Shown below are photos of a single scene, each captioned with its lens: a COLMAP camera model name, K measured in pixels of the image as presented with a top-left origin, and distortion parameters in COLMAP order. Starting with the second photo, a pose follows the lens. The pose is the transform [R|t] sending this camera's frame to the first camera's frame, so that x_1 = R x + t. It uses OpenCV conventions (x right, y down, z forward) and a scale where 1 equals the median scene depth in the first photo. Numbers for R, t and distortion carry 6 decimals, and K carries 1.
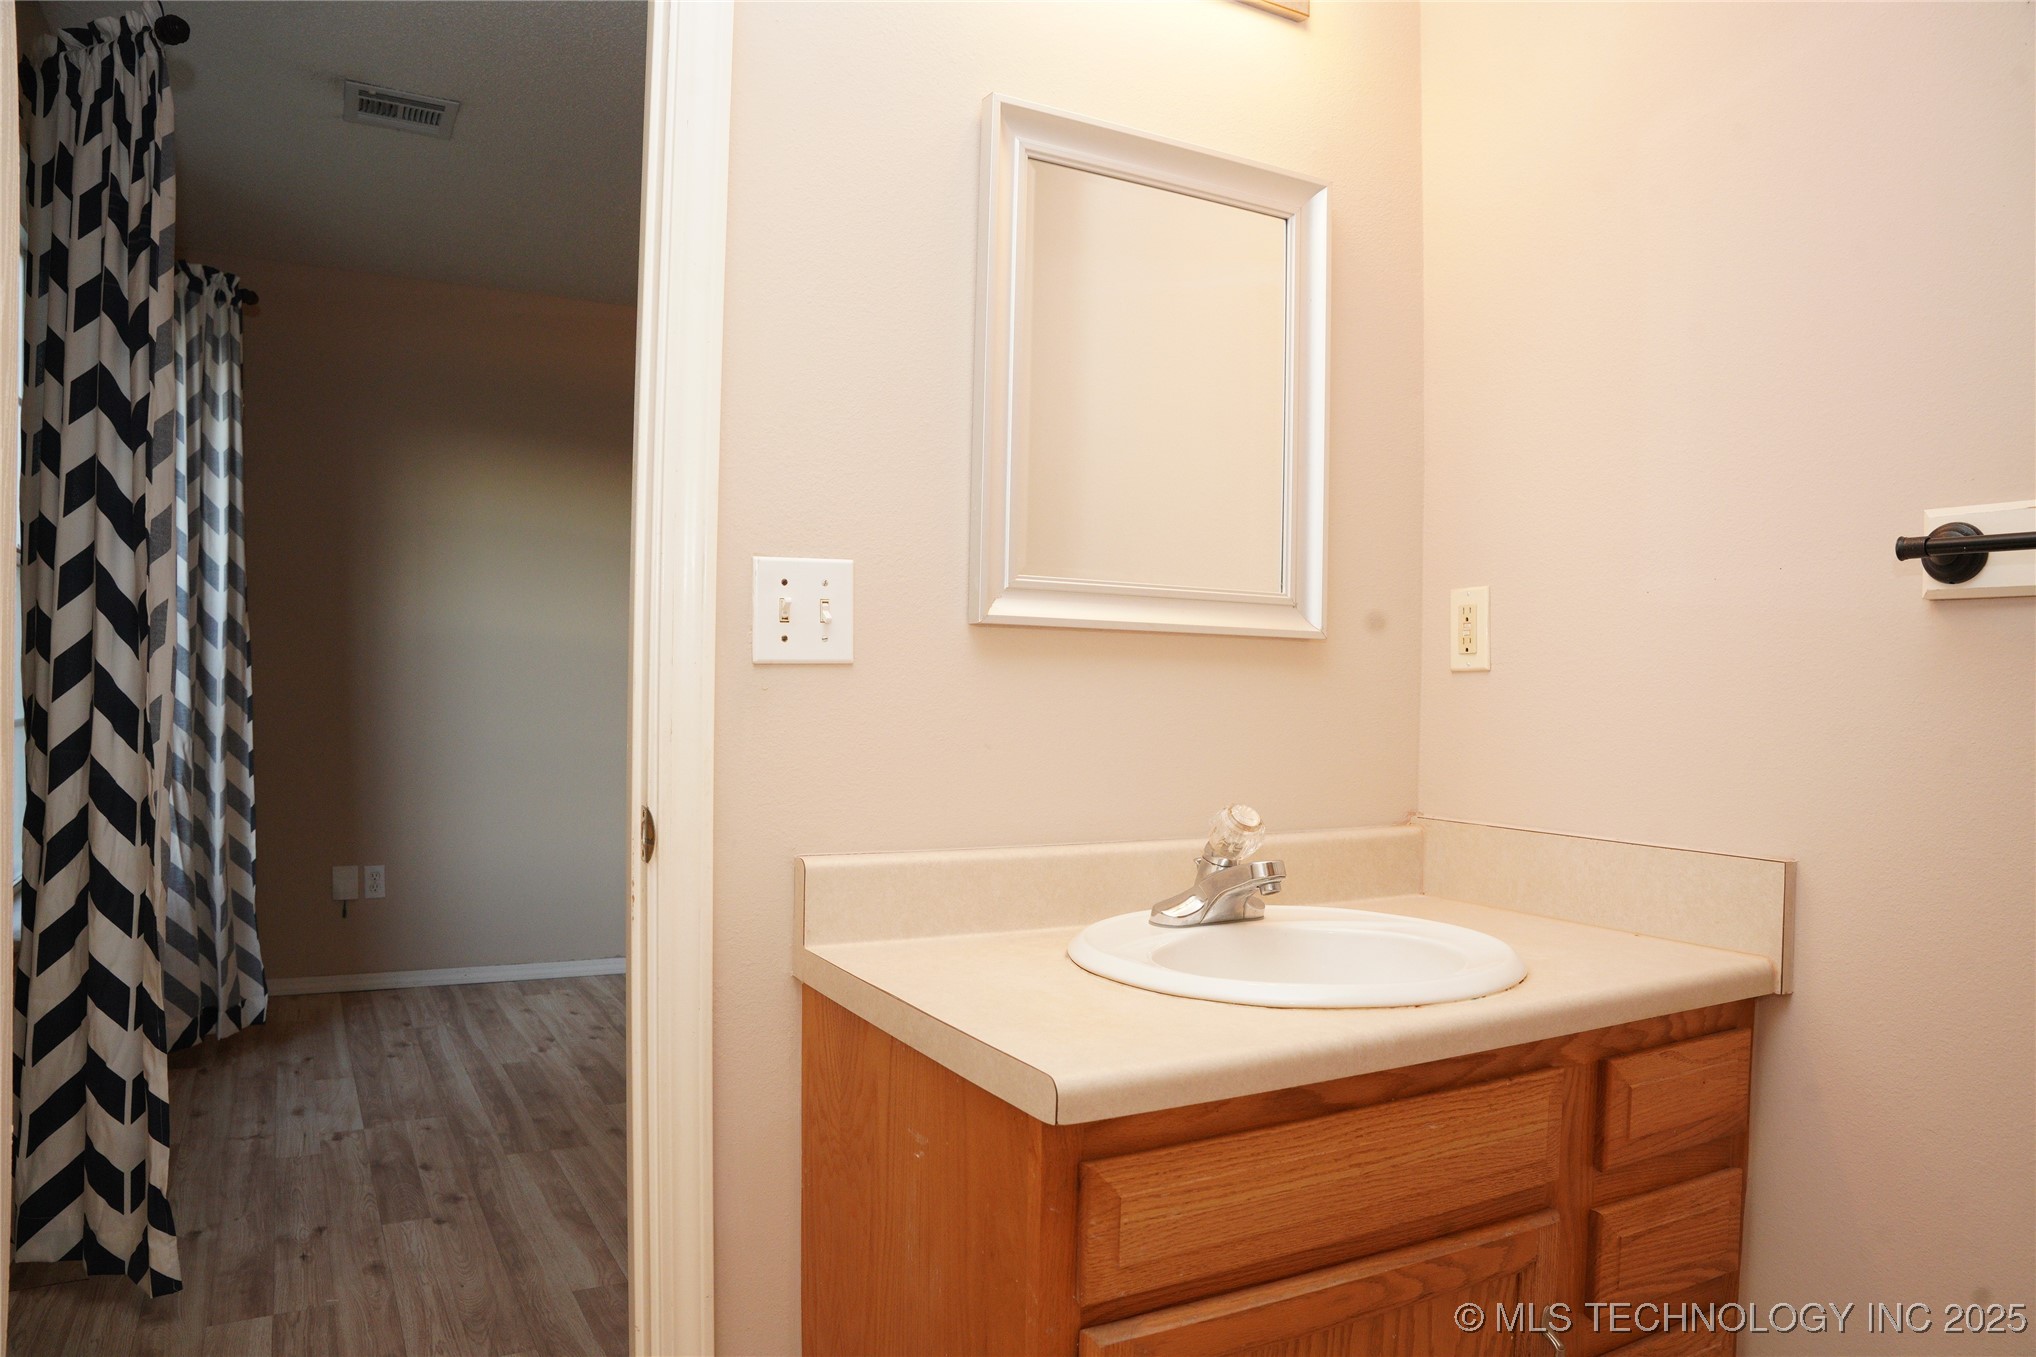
lens RADIAL K [[1383.7, 0, 1018.7], [0, 1383.7, 692.0], [0, 0, 1]] dist [-0.156382, 0.076520]
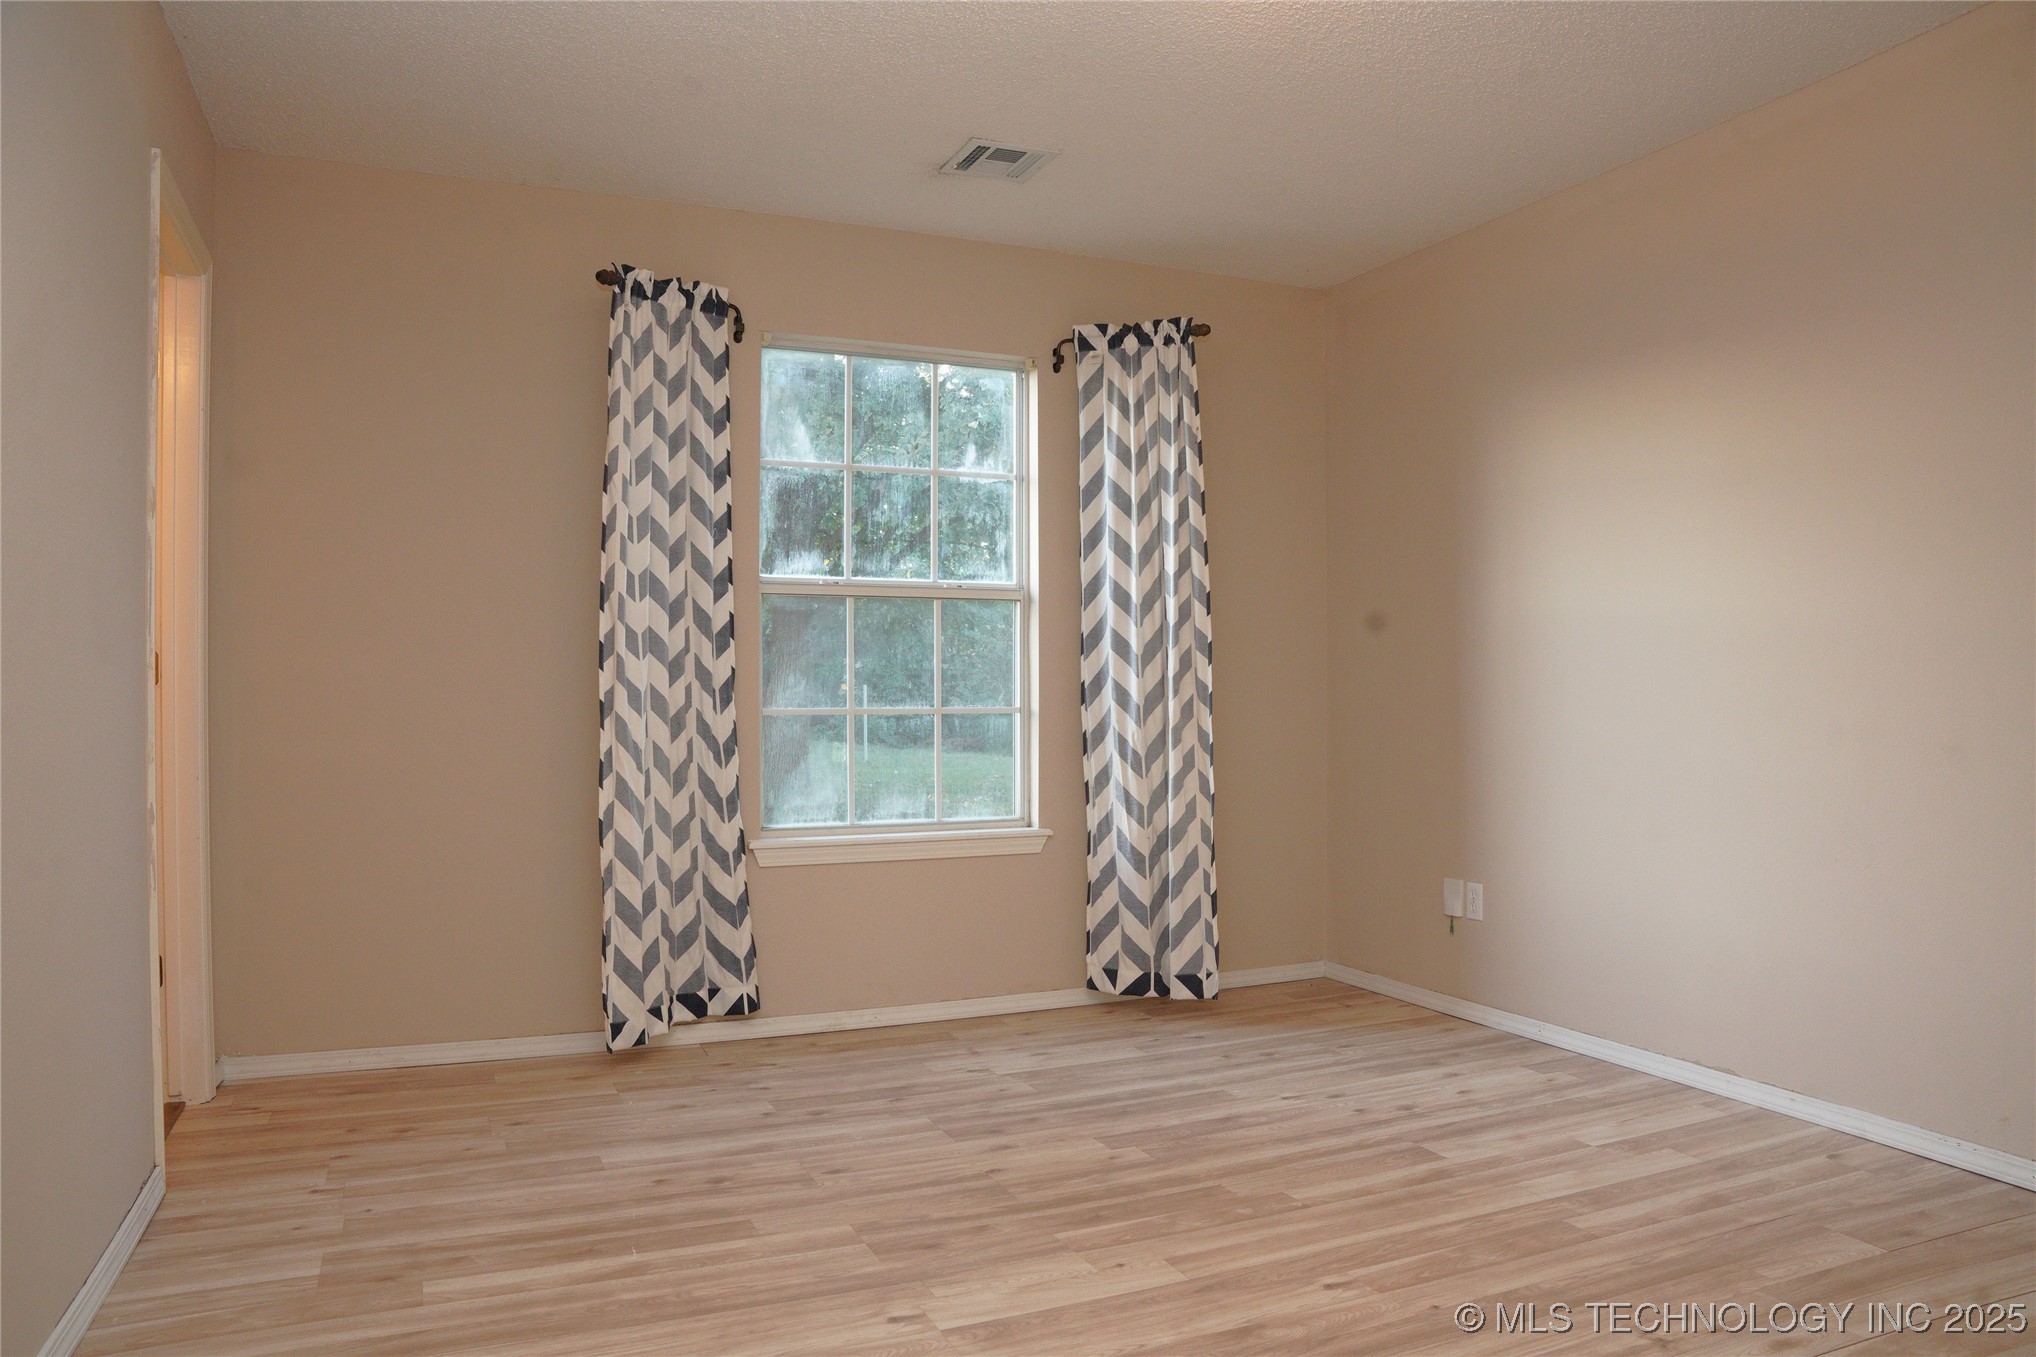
lens RADIAL K [[1383.7, 0, 1022.3], [0, 1383.7, 663.8], [0, 0, 1]] dist [-0.156382, 0.076520]
pose [[-0.080289, -0.036133, -0.996117, 0.637787], [-0.011843, 0.999307, -0.035294, 0.025056], [0.996701, 0.008963, -0.080661, 1.072570]]
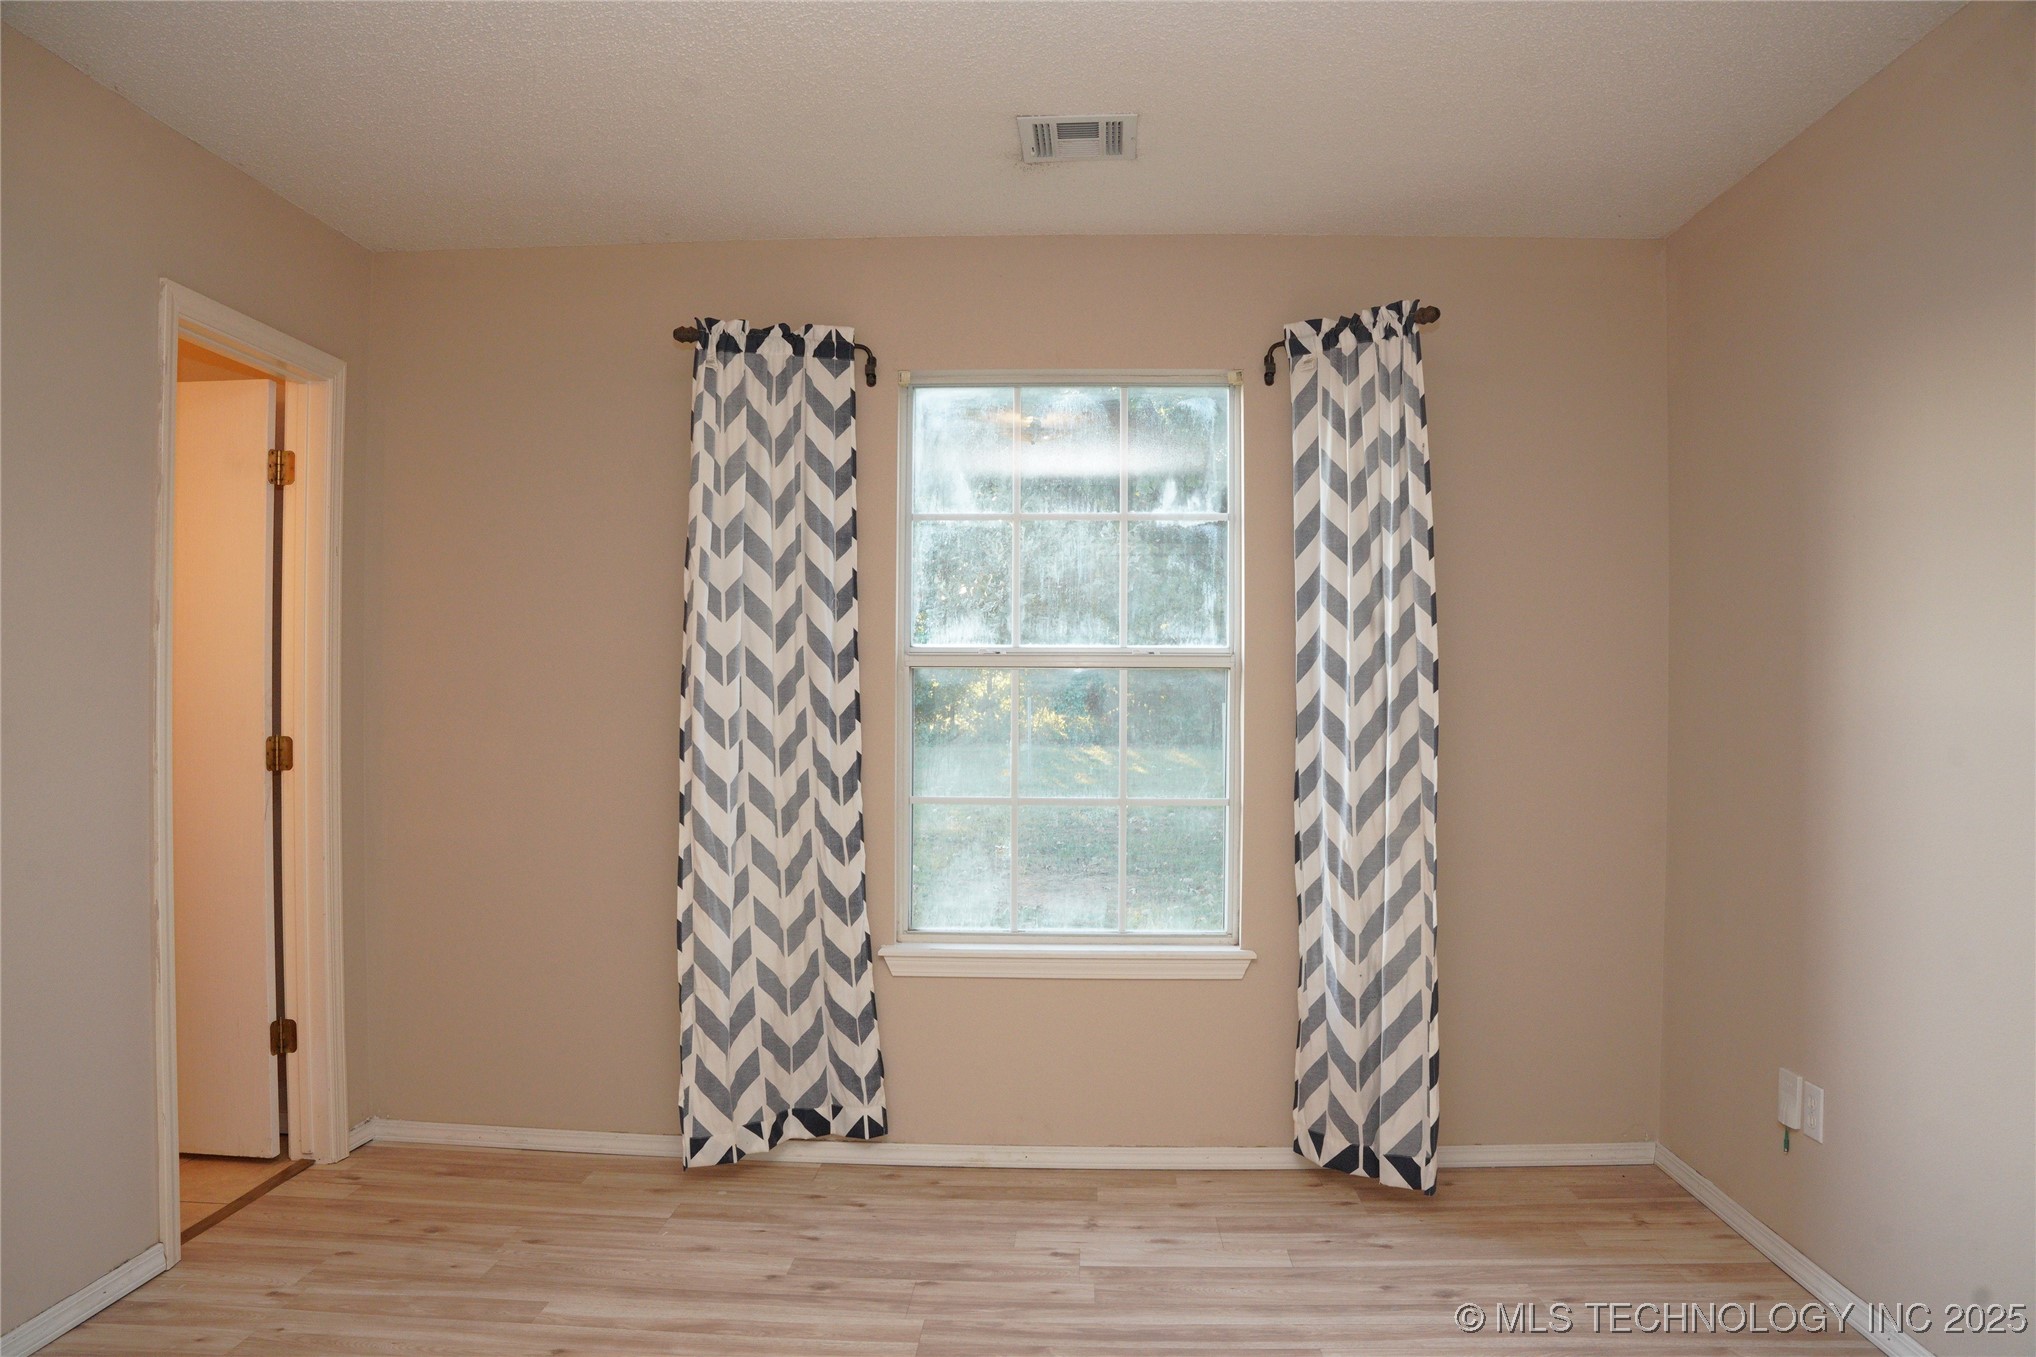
lens RADIAL K [[1383.7, 0, 1006.9], [0, 1383.7, 684.8], [0, 0, 1]] dist [-0.156382, 0.076520]
pose [[-0.519941, -0.023961, -0.853866, 0.321035], [-0.023805, 0.999625, -0.013555, -0.053447], [0.853870, 0.013278, -0.520316, 1.386419]]
